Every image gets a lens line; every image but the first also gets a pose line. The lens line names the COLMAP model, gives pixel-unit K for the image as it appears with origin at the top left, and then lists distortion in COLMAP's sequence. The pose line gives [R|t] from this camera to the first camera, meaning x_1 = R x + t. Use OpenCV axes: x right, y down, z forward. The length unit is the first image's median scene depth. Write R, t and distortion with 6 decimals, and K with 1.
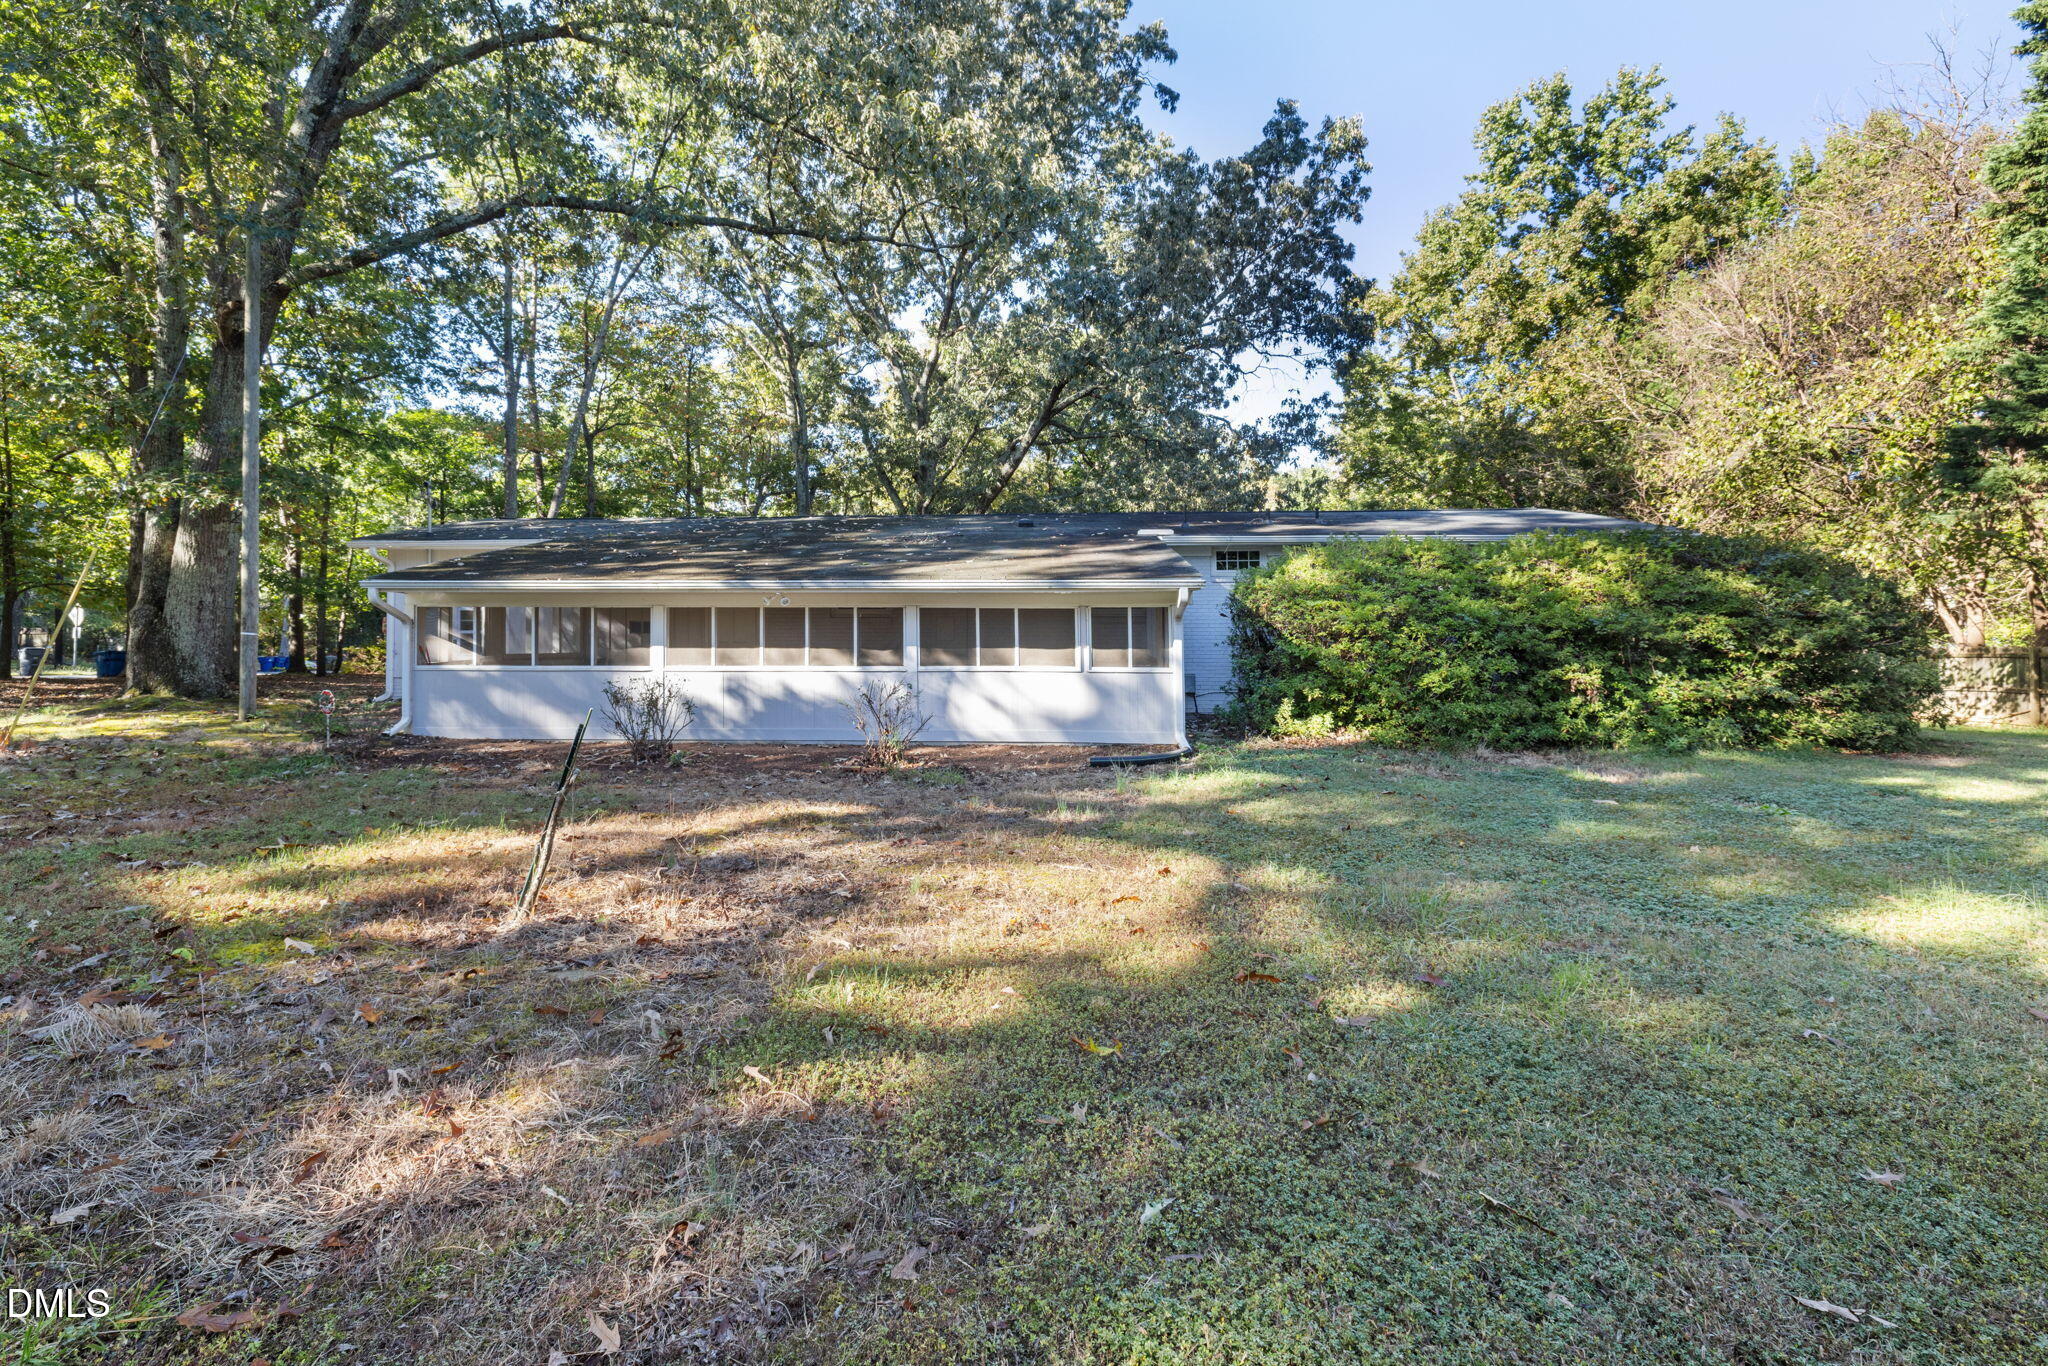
lens RADIAL K [[919.2, 0, 1023.6], [0, 919.2, 576.4], [0, 0, 1]] dist [0.001405, 0.000155]
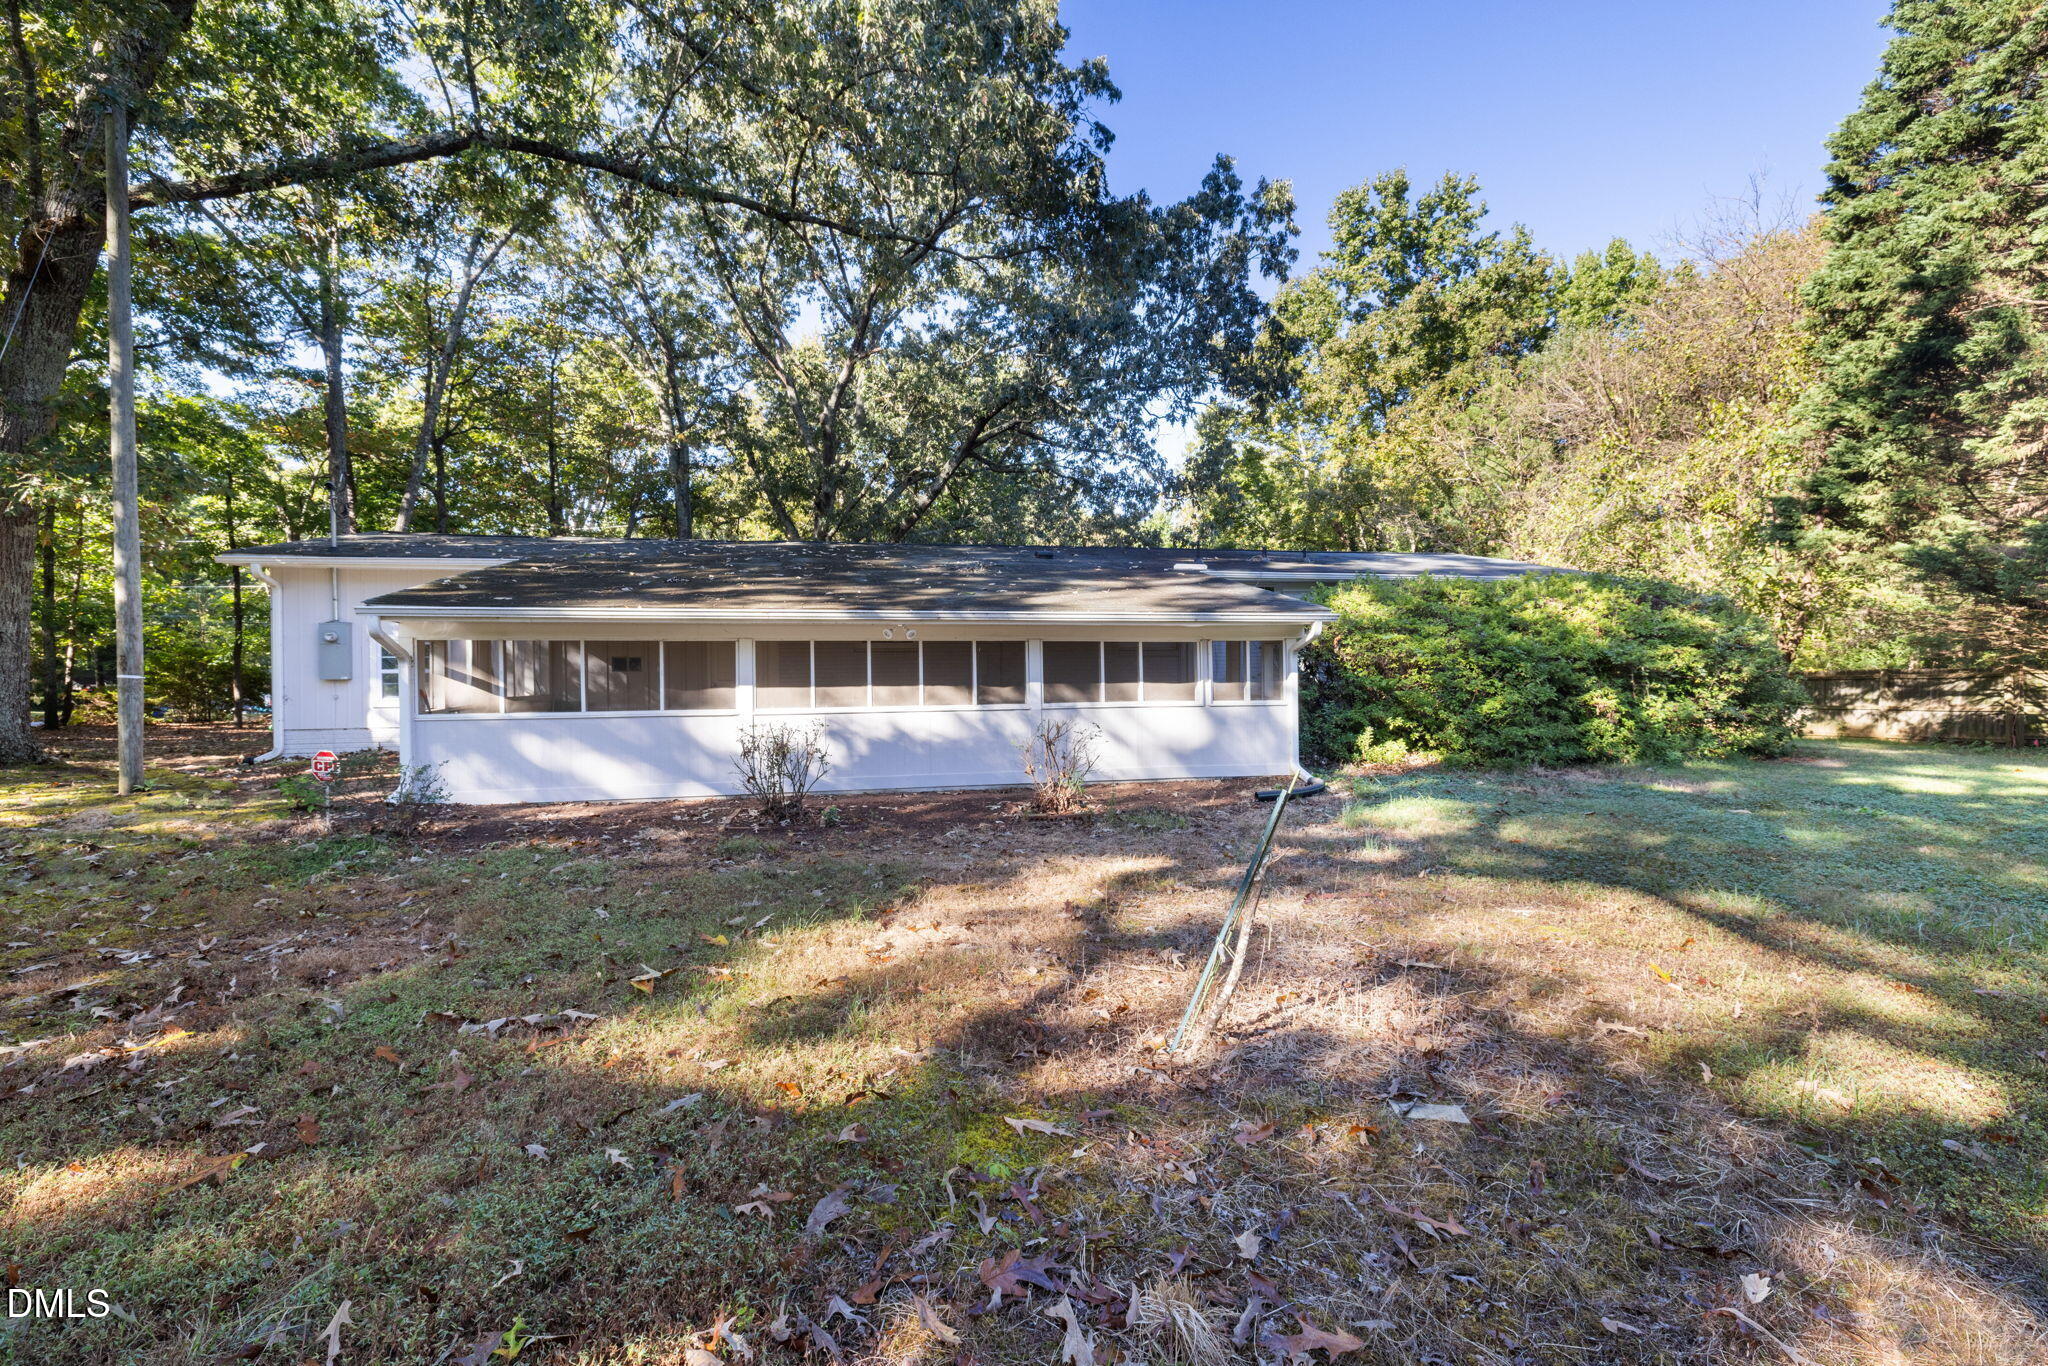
lens RADIAL K [[871.5, 0, 1015.3], [0, 871.5, 650.0], [0, 0, 1]] dist [-0.003906, 0.000351]
pose [[0.964756, -0.003016, 0.263130, -0.295648], [-0.008846, 0.998997, 0.043884, 0.003492], [-0.262998, -0.044665, 0.963762, 0.119484]]
